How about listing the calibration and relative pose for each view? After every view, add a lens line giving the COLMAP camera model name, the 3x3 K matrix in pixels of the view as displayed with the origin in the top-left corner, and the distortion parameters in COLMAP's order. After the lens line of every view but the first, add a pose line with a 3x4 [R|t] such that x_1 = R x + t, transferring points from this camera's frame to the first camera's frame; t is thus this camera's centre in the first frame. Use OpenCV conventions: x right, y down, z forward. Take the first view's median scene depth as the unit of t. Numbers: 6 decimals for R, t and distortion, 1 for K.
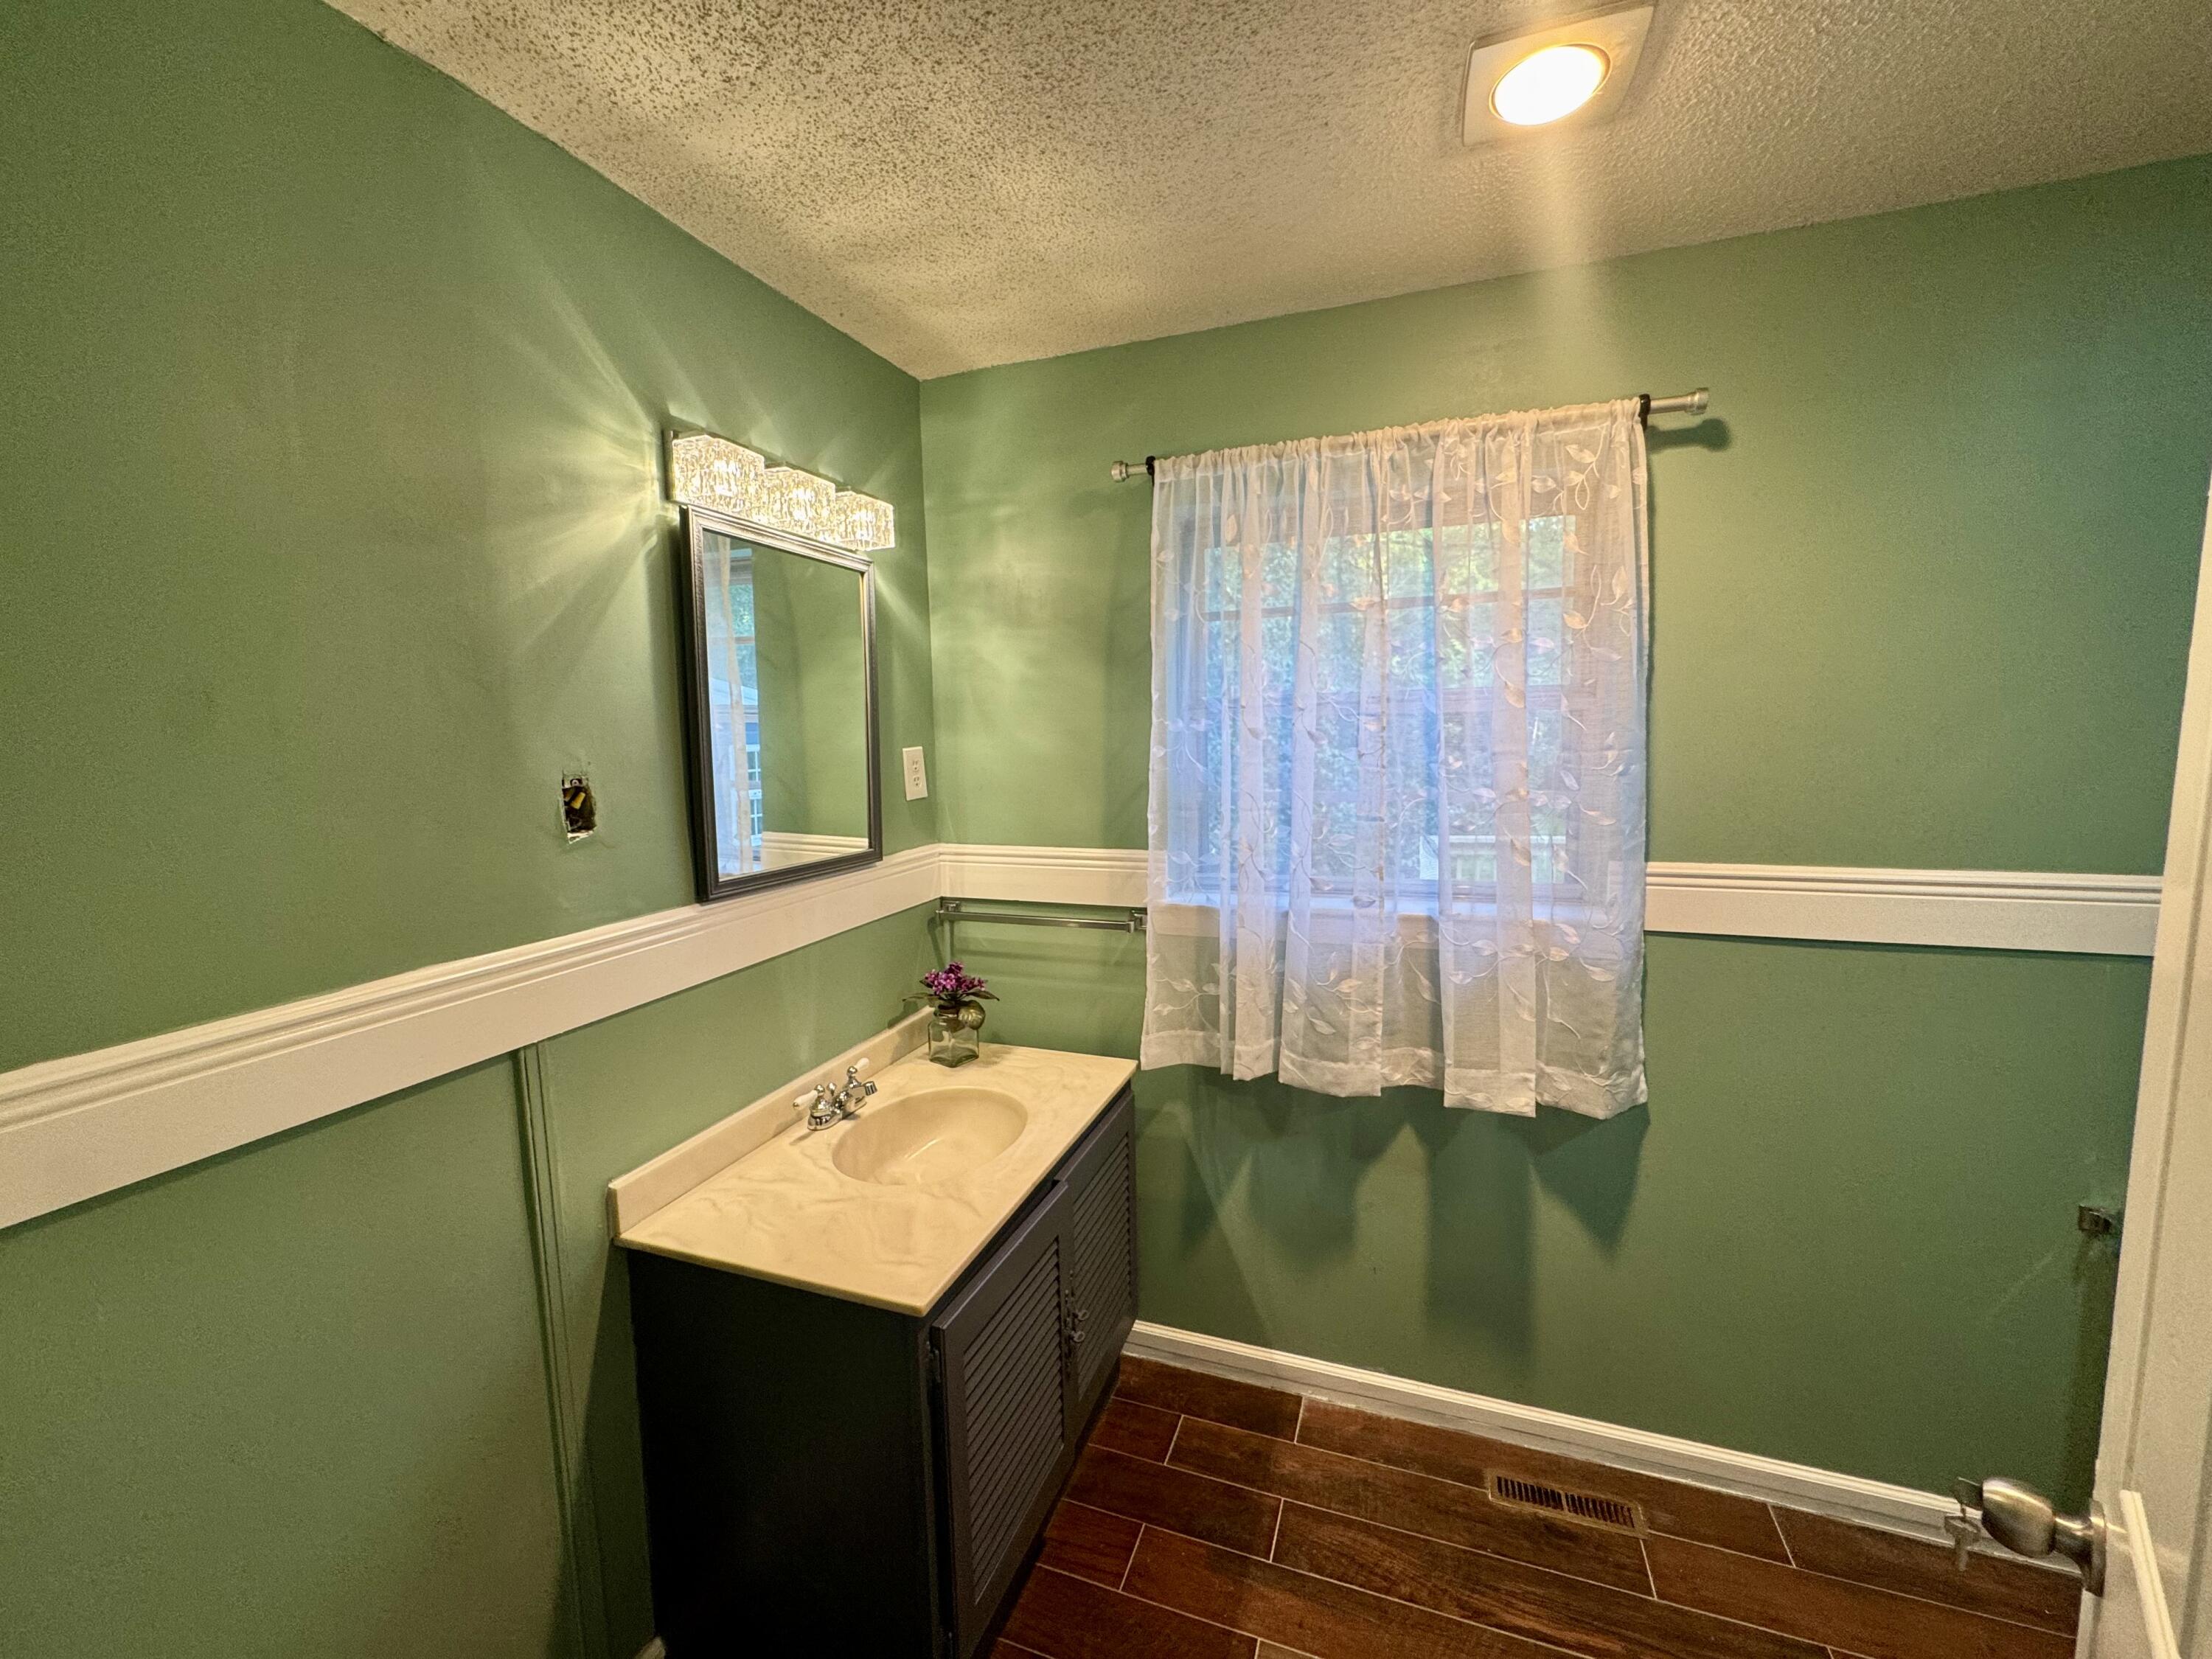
lens RADIAL K [[891.7, 0, 1117.7], [0, 891.7, 820.8], [0, 0, 1]] dist [-0.001873, -0.000179]
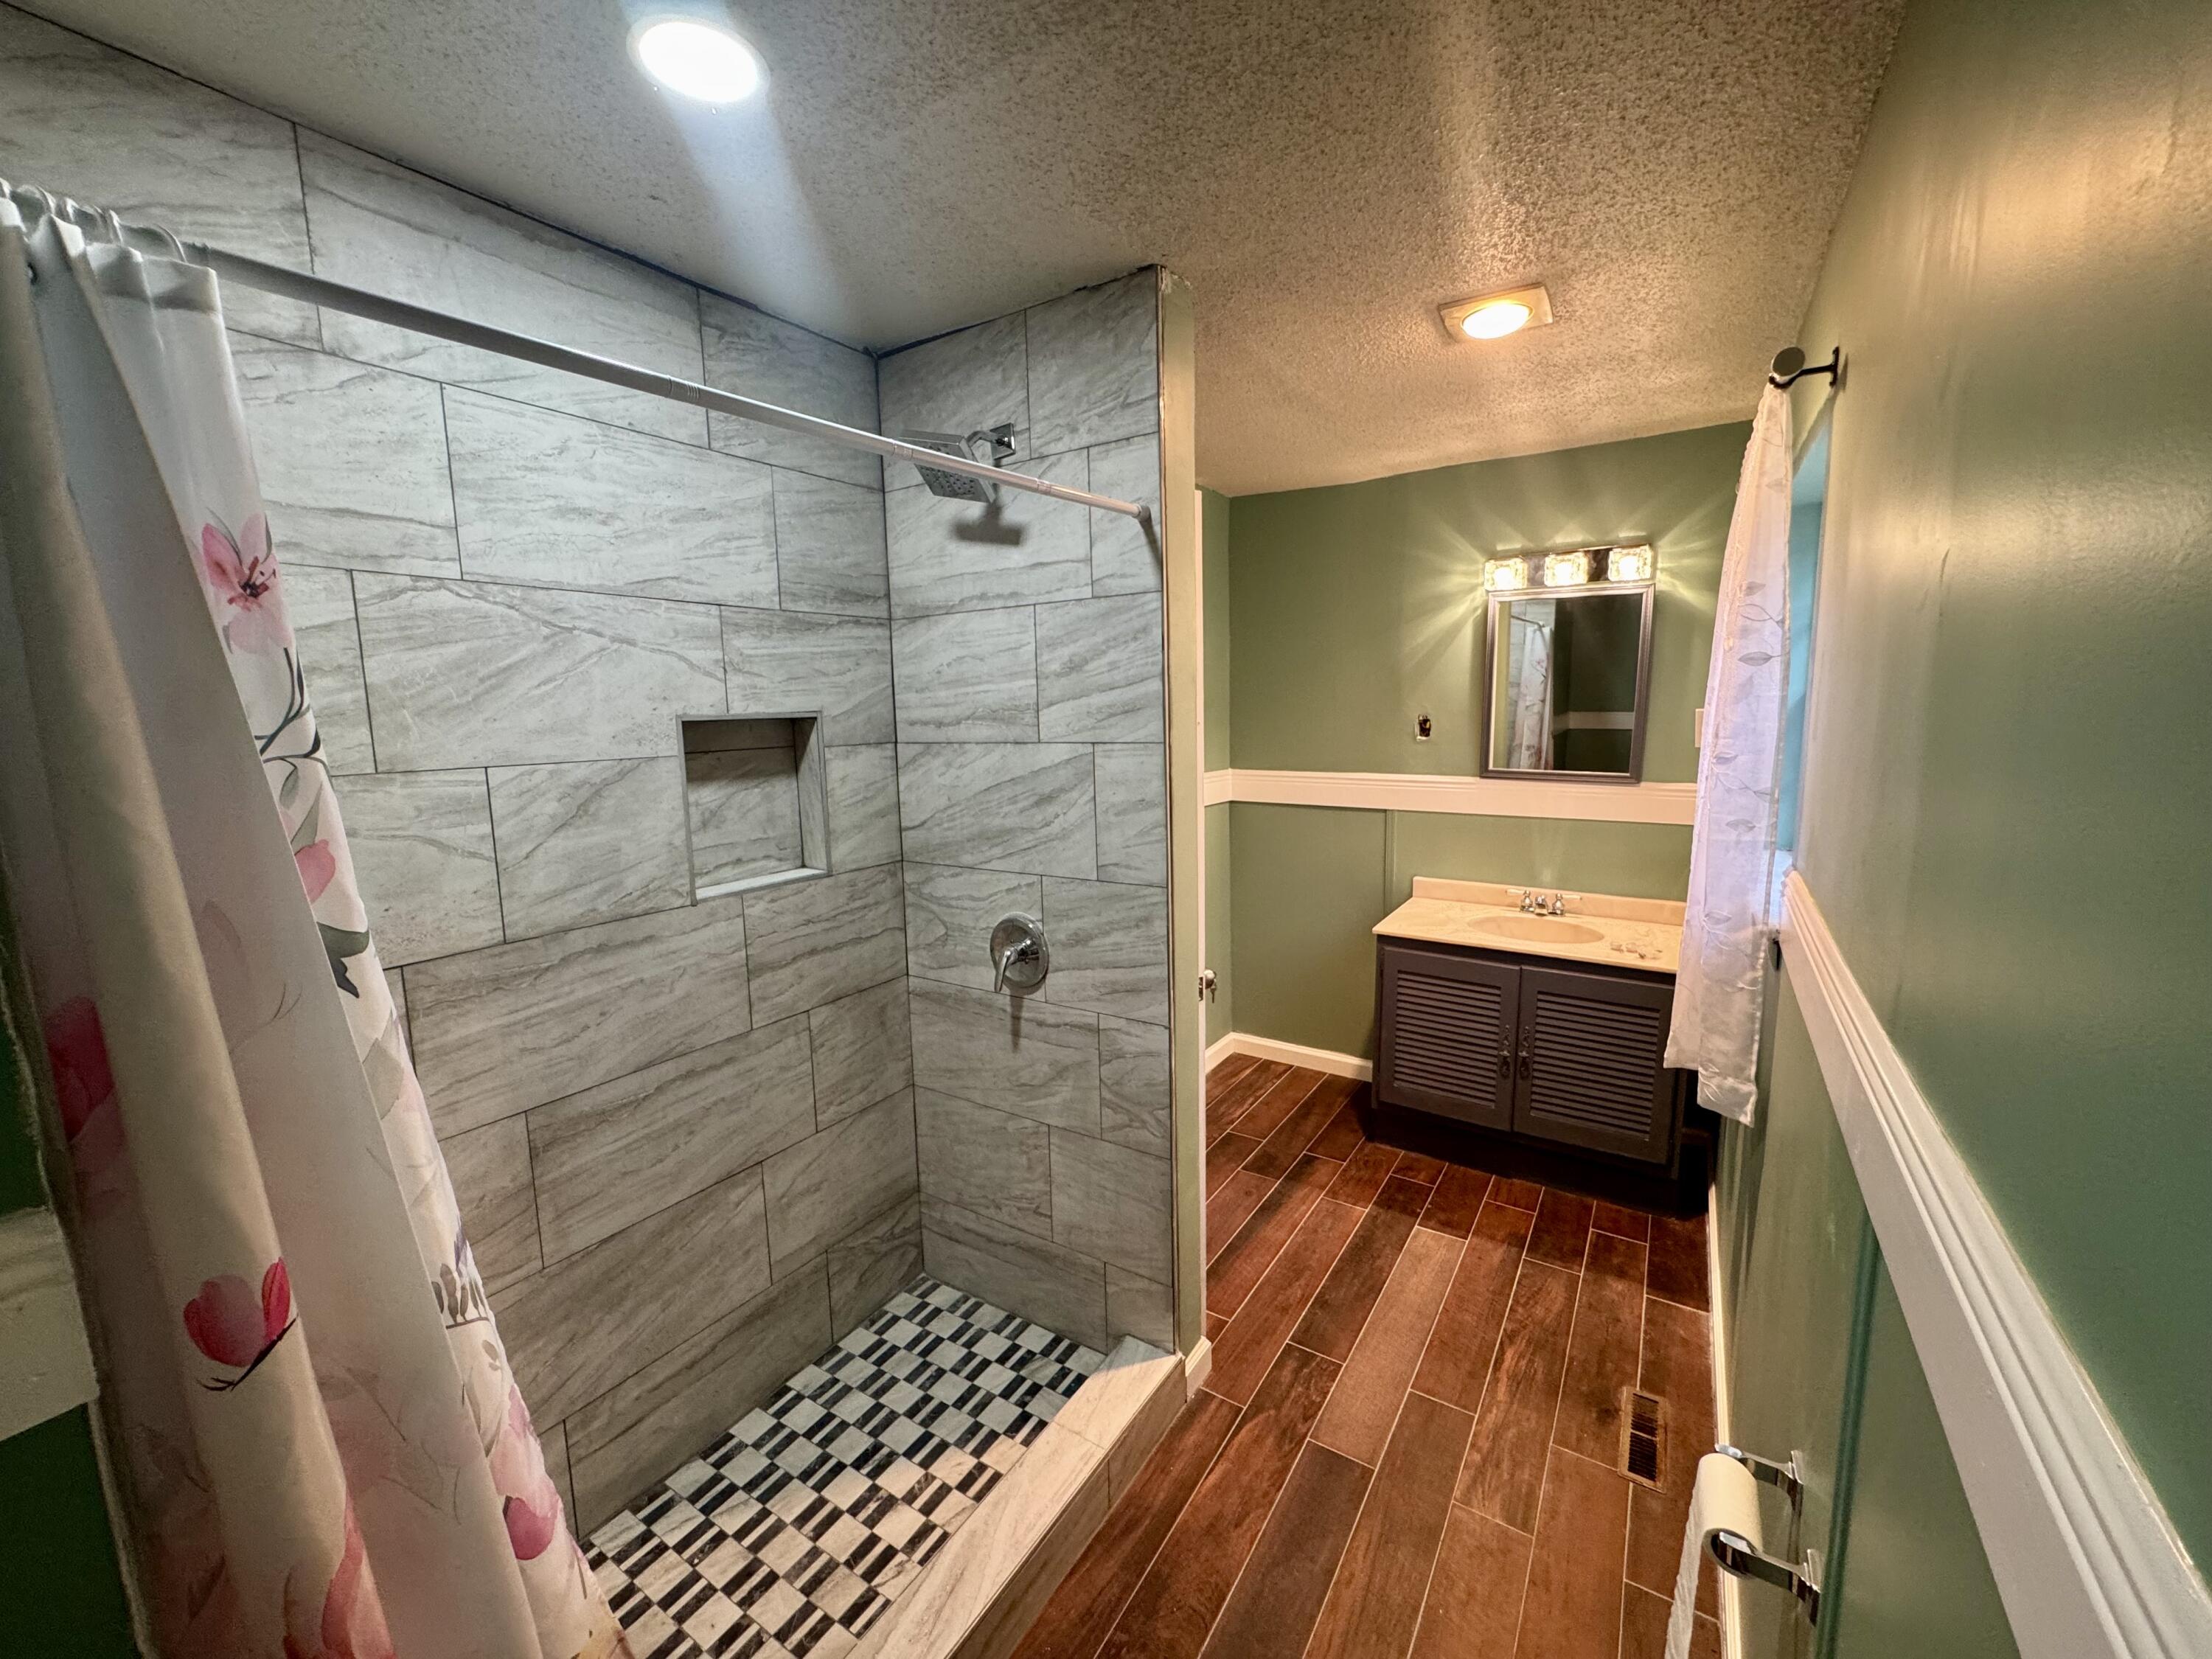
lens RADIAL K [[891.7, 0, 1104.2], [0, 891.7, 827.5], [0, 0, 1]] dist [-0.001873, -0.000179]
pose [[-0.229994, 0.175497, -0.957237, 1.954537], [-0.074234, 0.977577, 0.197062, -0.159561], [0.970357, 0.116382, -0.211809, 0.630489]]
